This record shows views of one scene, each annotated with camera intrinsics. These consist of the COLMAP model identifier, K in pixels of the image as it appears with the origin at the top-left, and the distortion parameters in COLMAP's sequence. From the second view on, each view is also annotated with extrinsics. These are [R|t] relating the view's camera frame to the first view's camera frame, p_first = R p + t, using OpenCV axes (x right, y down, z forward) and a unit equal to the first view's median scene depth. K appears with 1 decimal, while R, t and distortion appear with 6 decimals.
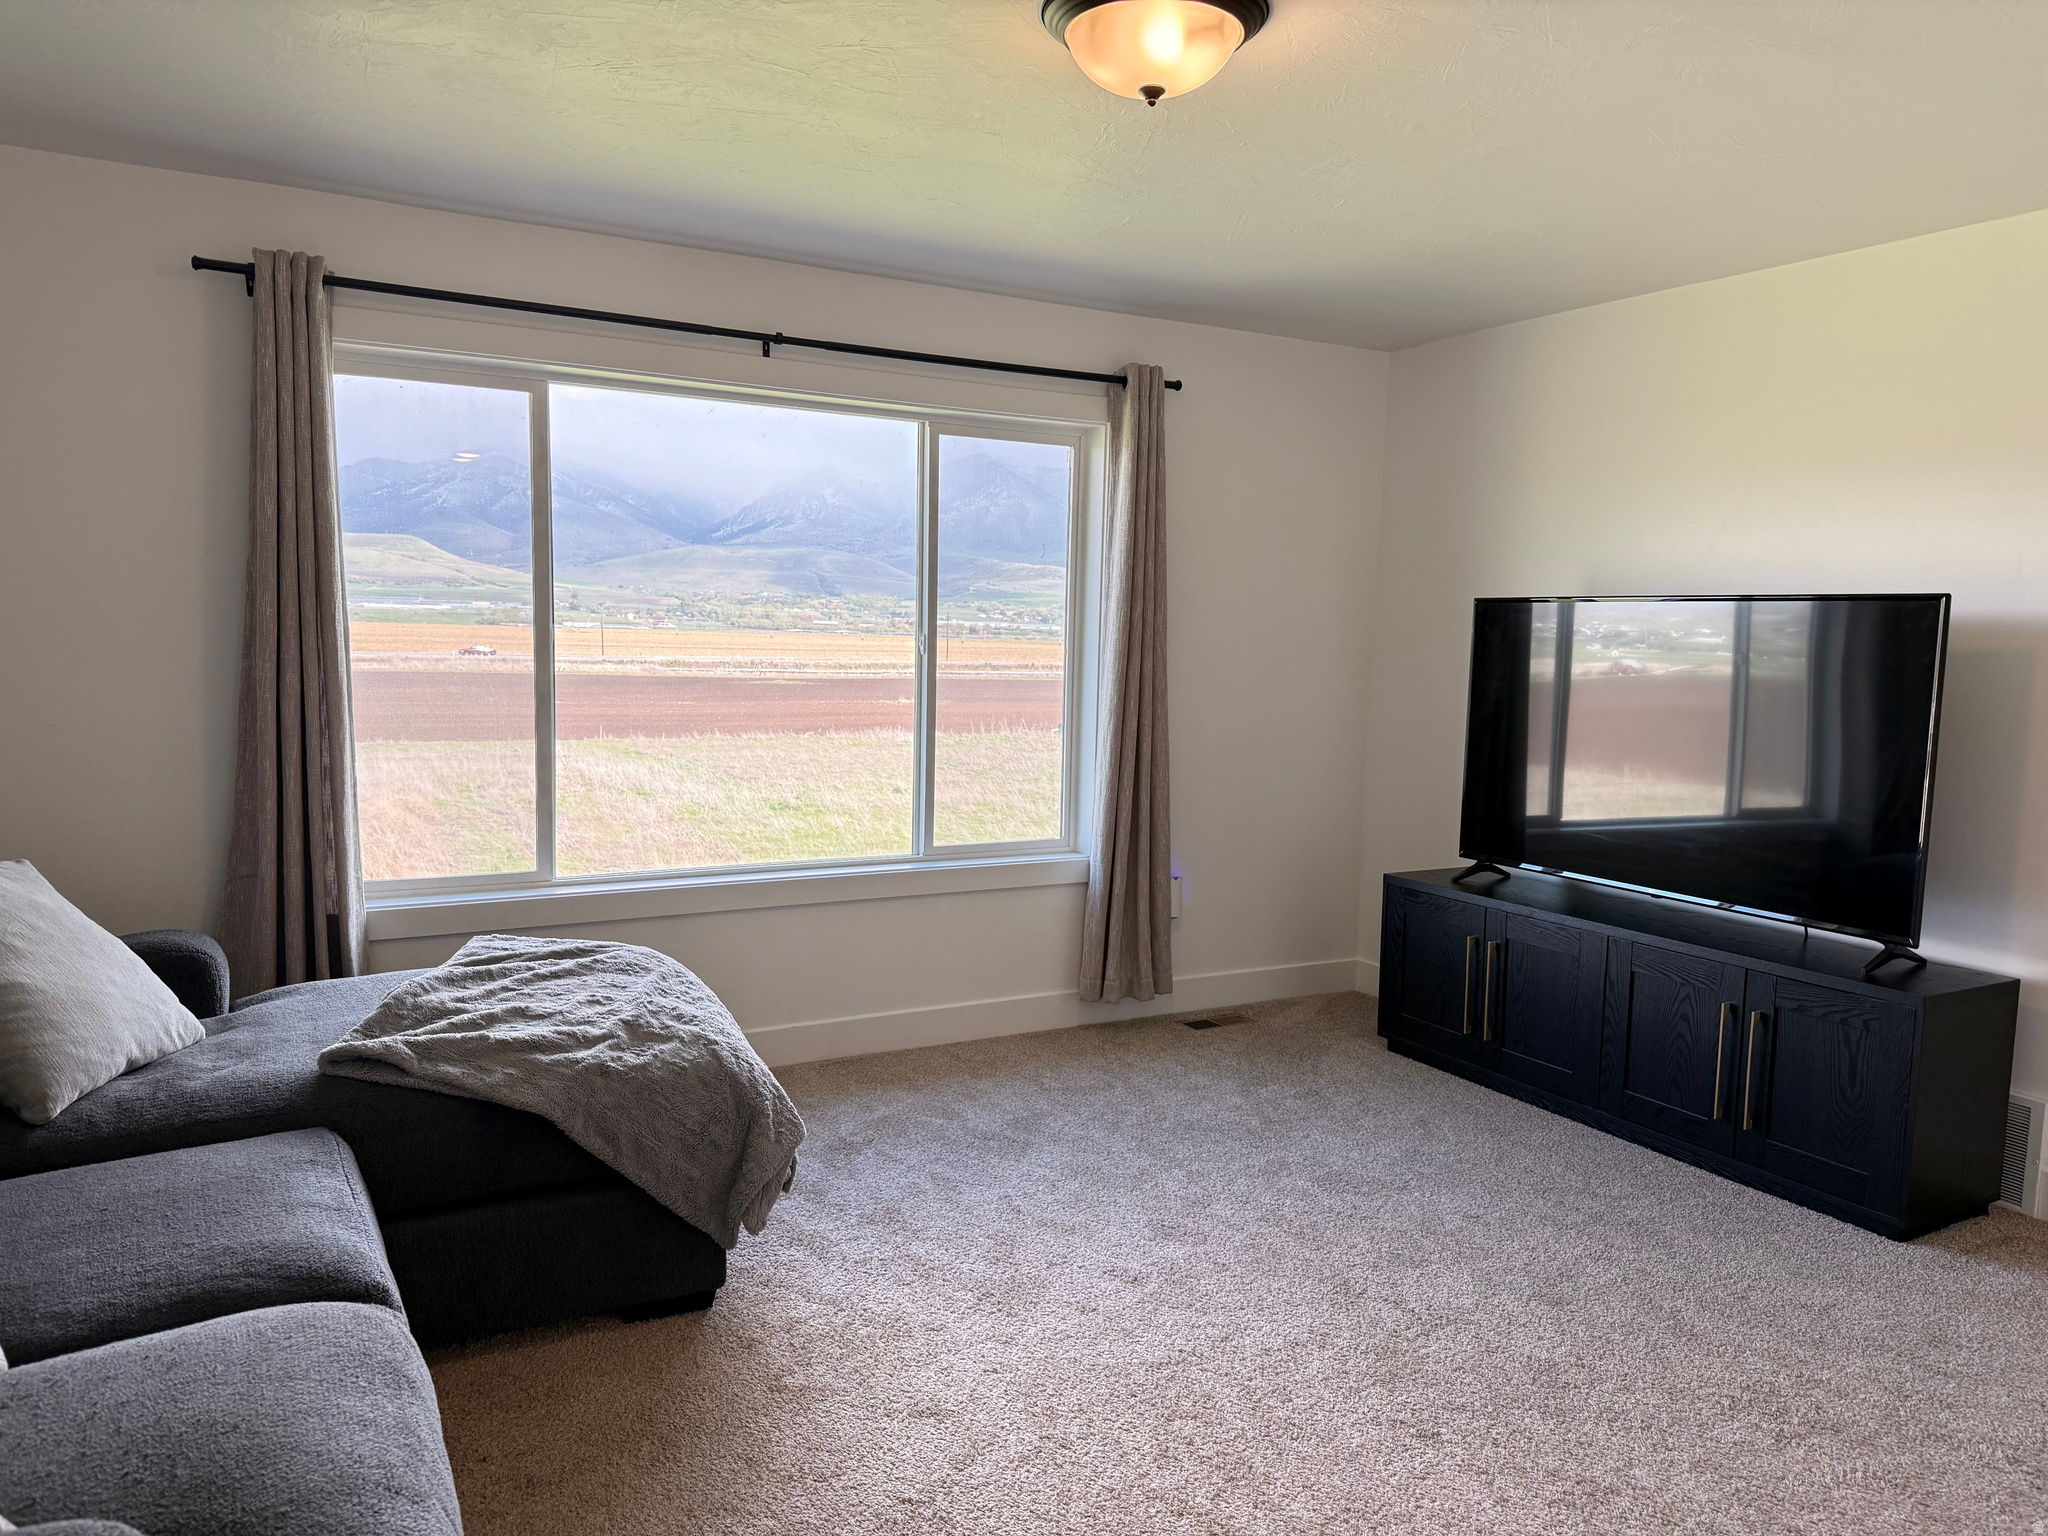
lens RADIAL K [[1439.6, 0, 1003.4], [0, 1439.6, 769.0], [0, 0, 1]] dist [0.074728, -0.093396]
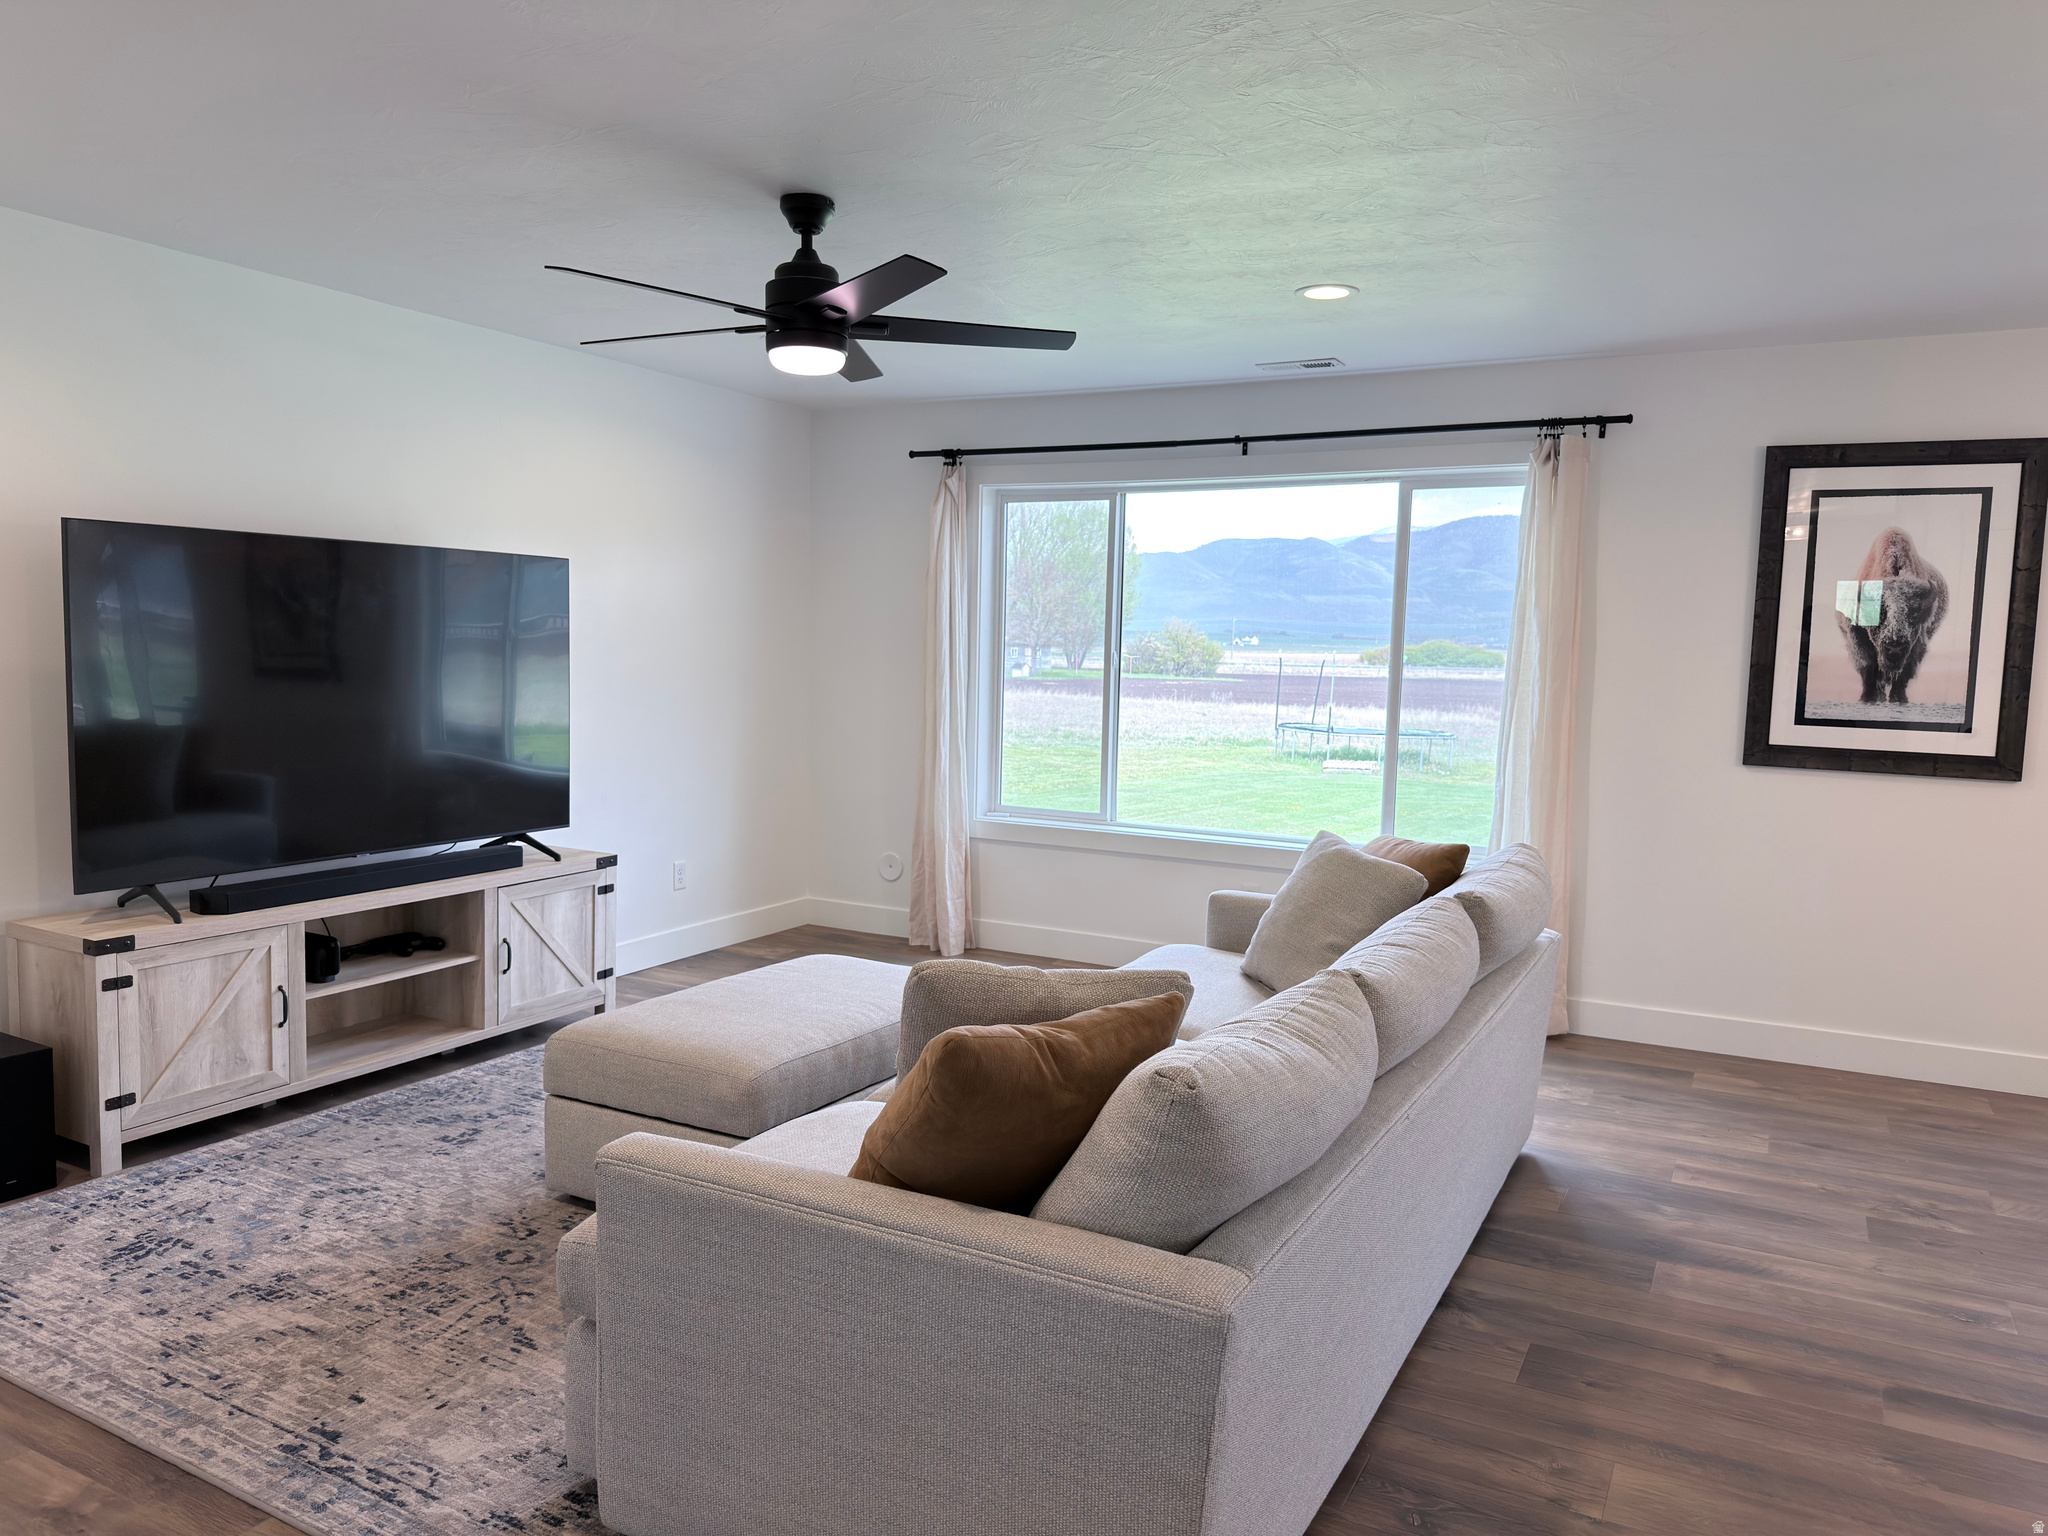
lens RADIAL K [[1439.6, 0, 1024.9], [0, 1439.6, 777.6], [0, 0, 1]] dist [0.074728, -0.093396]
pose [[0.538809, 0.066118, -0.839829, 0.804343], [-0.092594, 0.995523, 0.018970, 0.009994], [0.837324, 0.067543, 0.542519, 0.101953]]
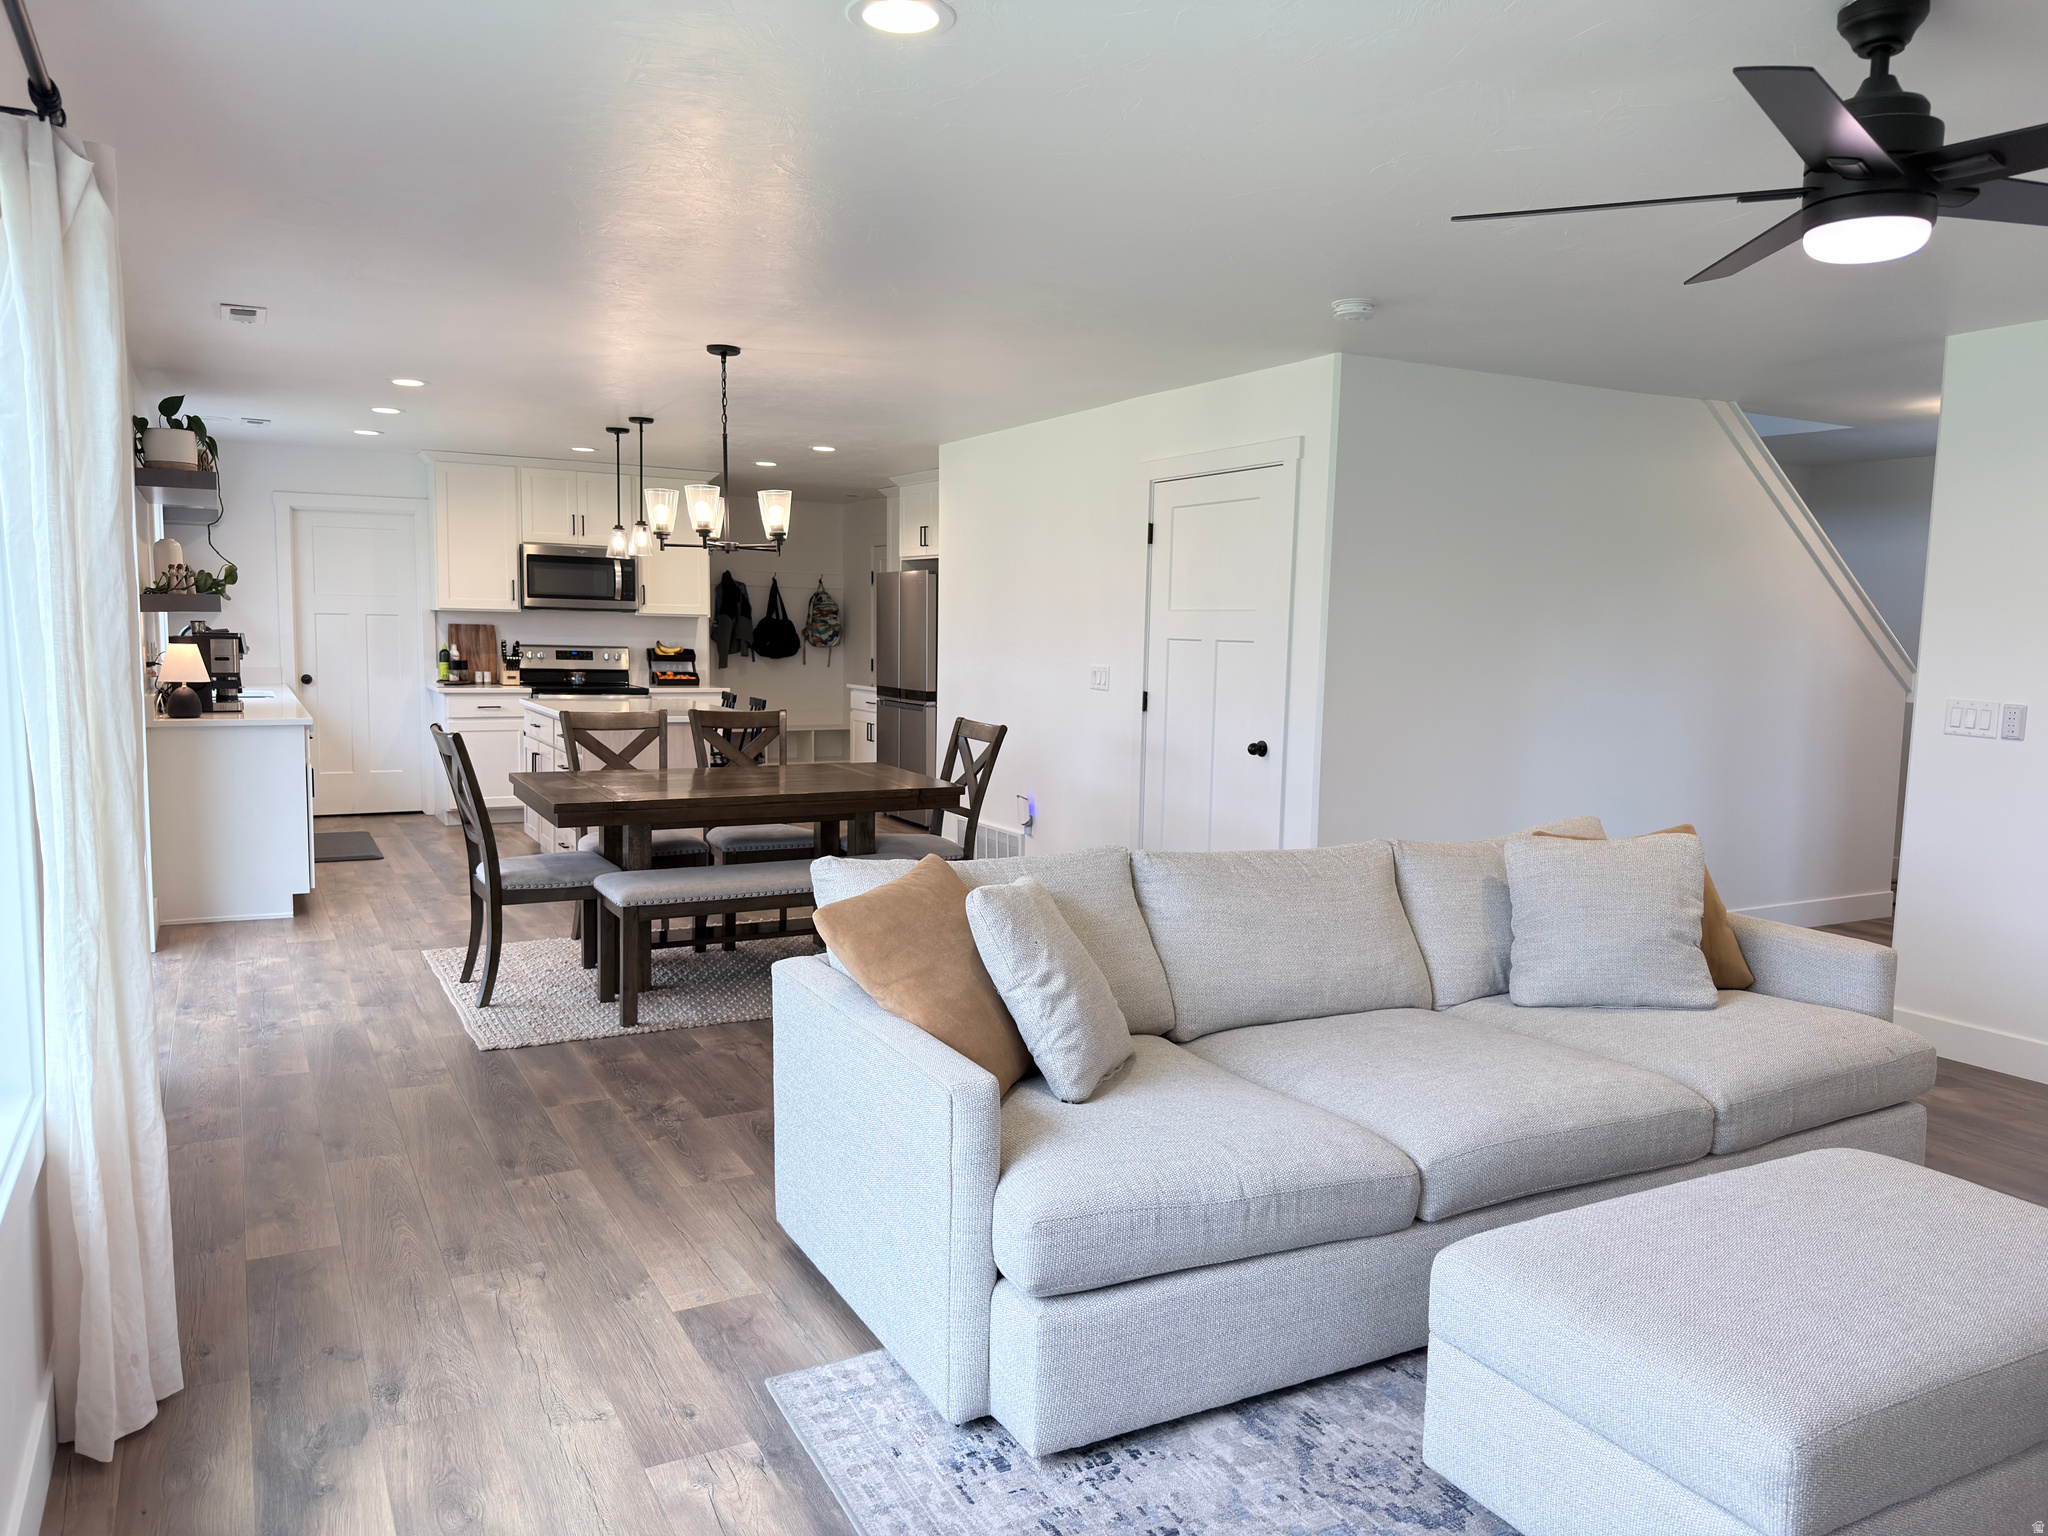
lens RADIAL K [[1439.6, 0, 1013.4], [0, 1439.6, 775.2], [0, 0, 1]] dist [0.074728, -0.093396]
pose [[0.010664, -0.124804, 0.992124, -0.433571], [0.076426, 0.989380, 0.123637, -0.081791], [-0.997018, 0.074506, 0.020089, 0.700963]]
